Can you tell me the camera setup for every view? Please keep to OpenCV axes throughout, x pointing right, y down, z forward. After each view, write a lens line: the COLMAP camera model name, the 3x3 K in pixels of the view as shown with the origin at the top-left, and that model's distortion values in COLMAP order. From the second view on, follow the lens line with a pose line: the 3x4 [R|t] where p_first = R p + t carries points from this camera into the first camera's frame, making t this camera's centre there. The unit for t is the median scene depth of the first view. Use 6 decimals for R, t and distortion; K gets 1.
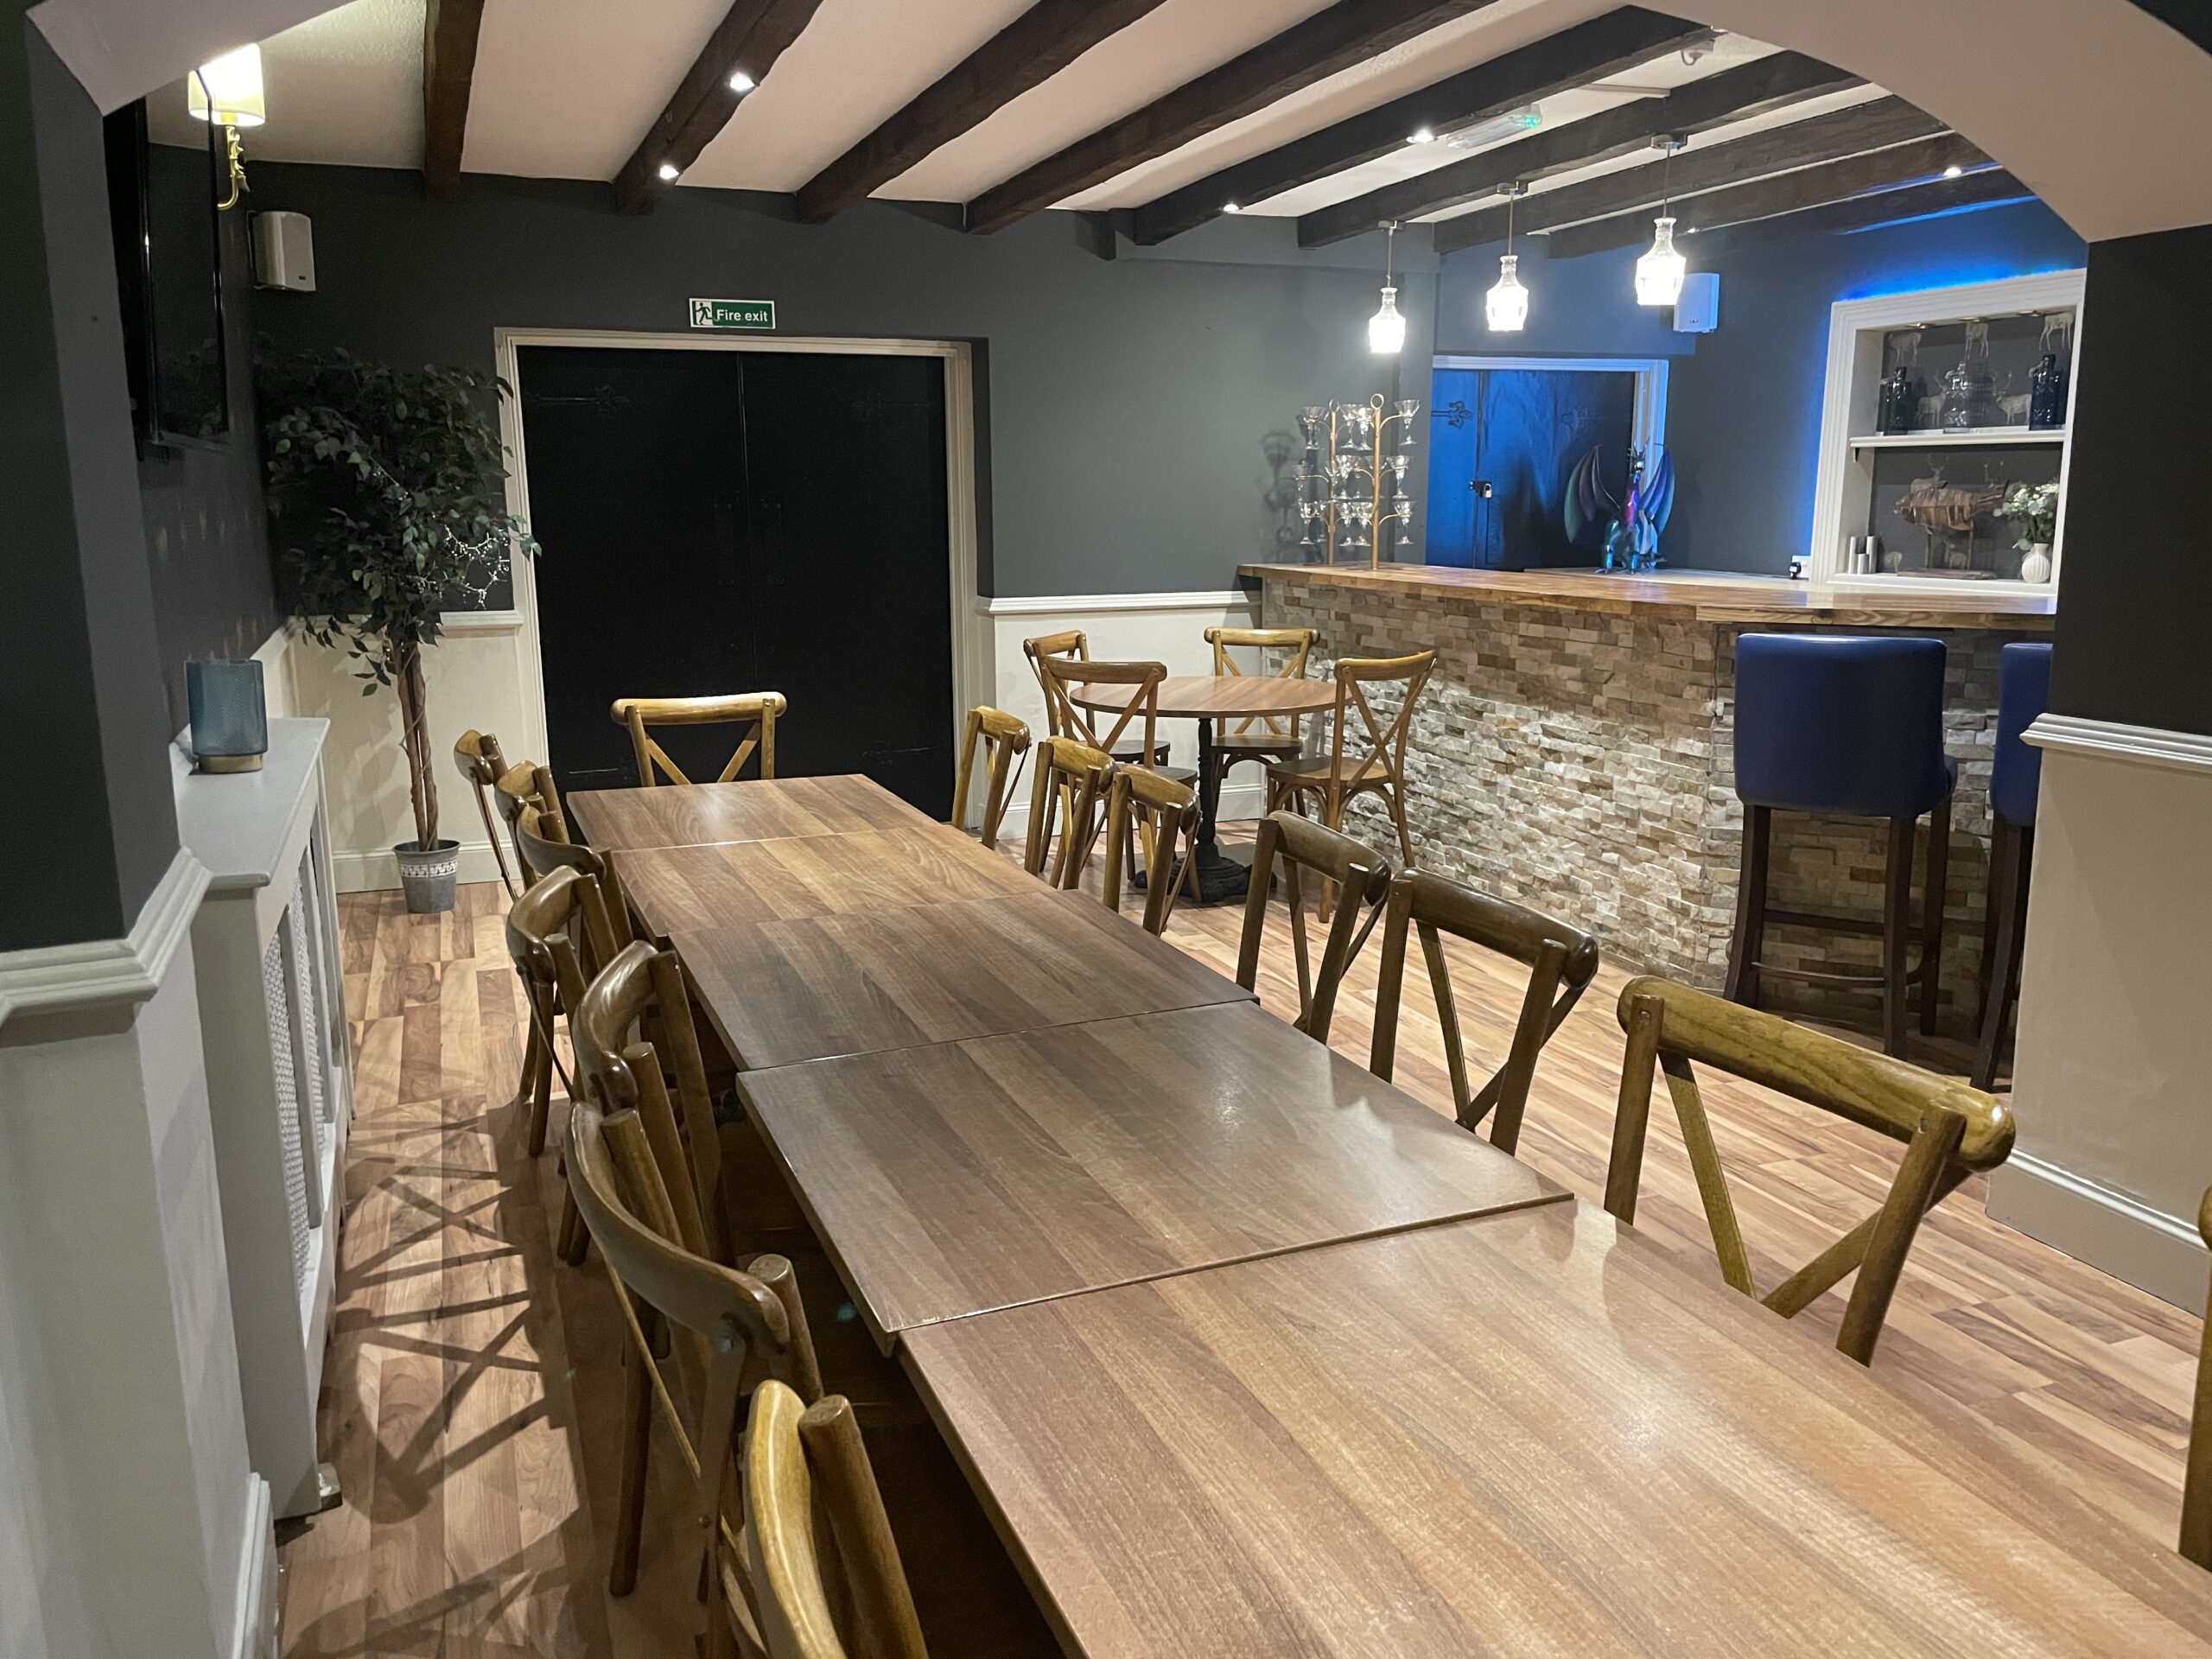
lens RADIAL K [[1684.8, 0, 1106.0], [0, 1684.8, 824.3], [0, 0, 1]] dist [0.068414, -0.102669]
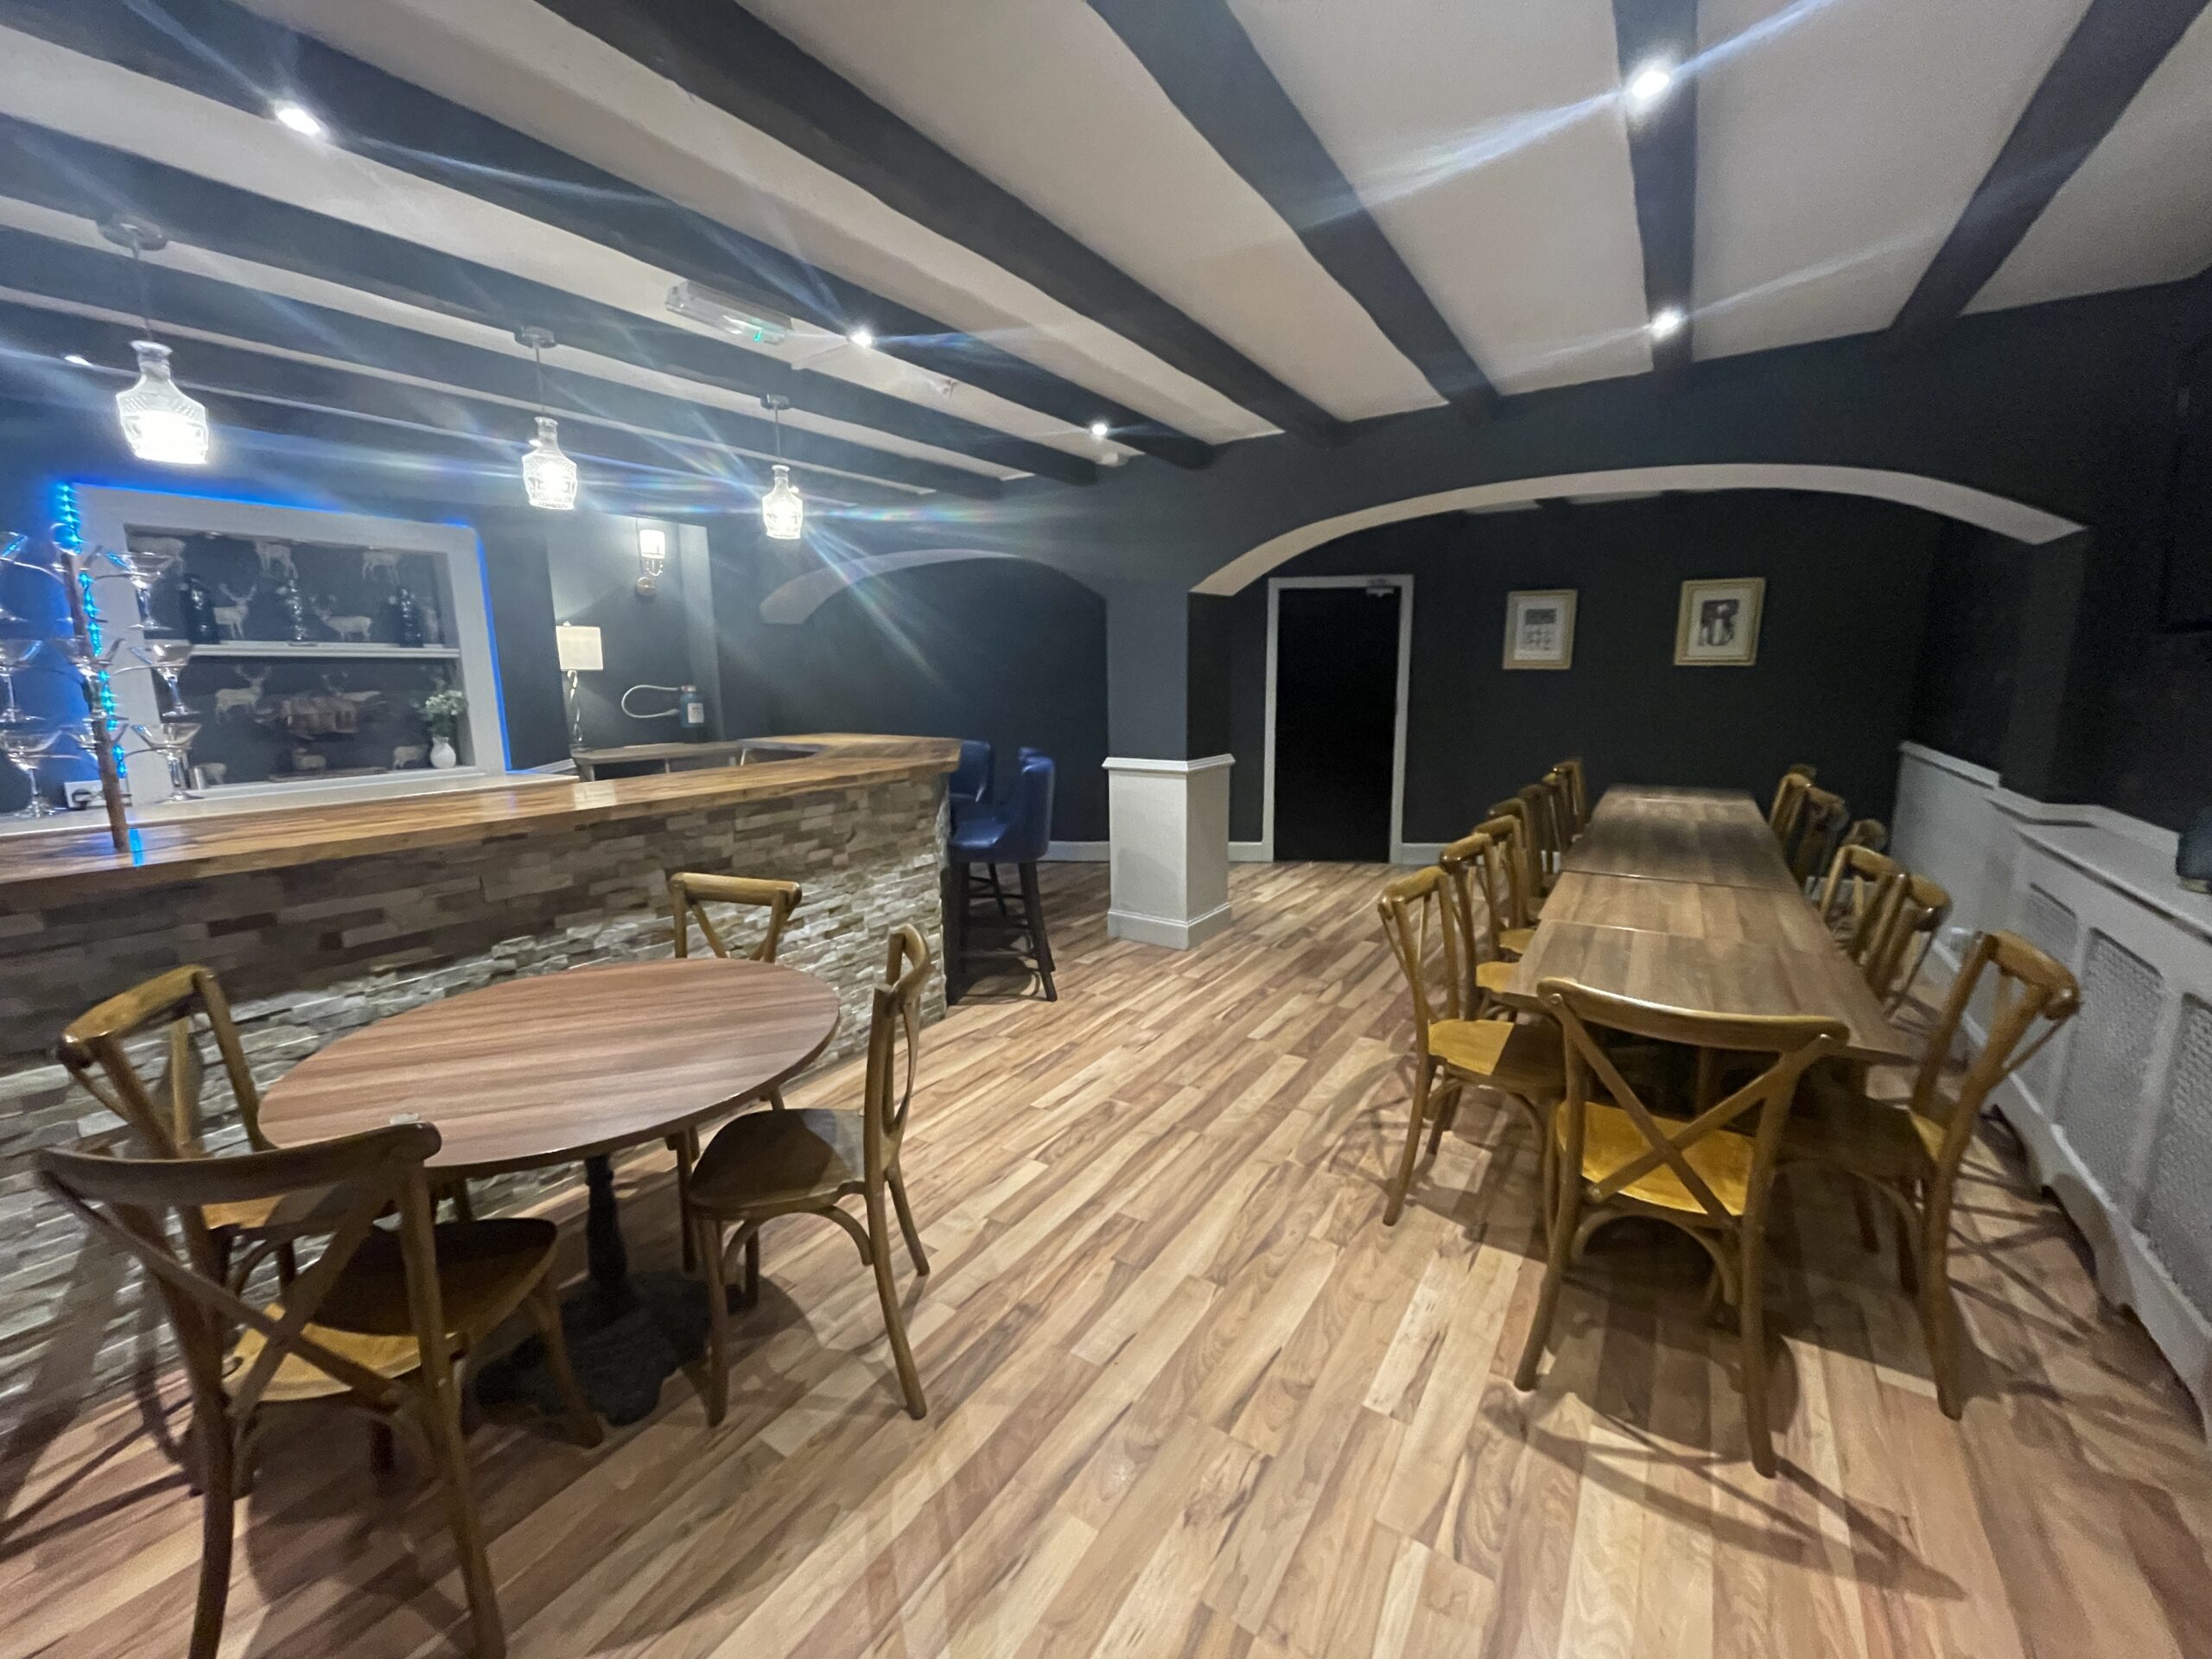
lens RADIAL K [[893.2, 0, 1104.8], [0, 893.2, 830.0], [0, 0, 1]] dist [-0.003494, -0.000737]
pose [[-0.577877, -0.126437, 0.806271, -0.336015], [0.176779, 0.945080, 0.274907, -0.235776], [-0.796748, 0.301394, -0.523788, 1.180142]]
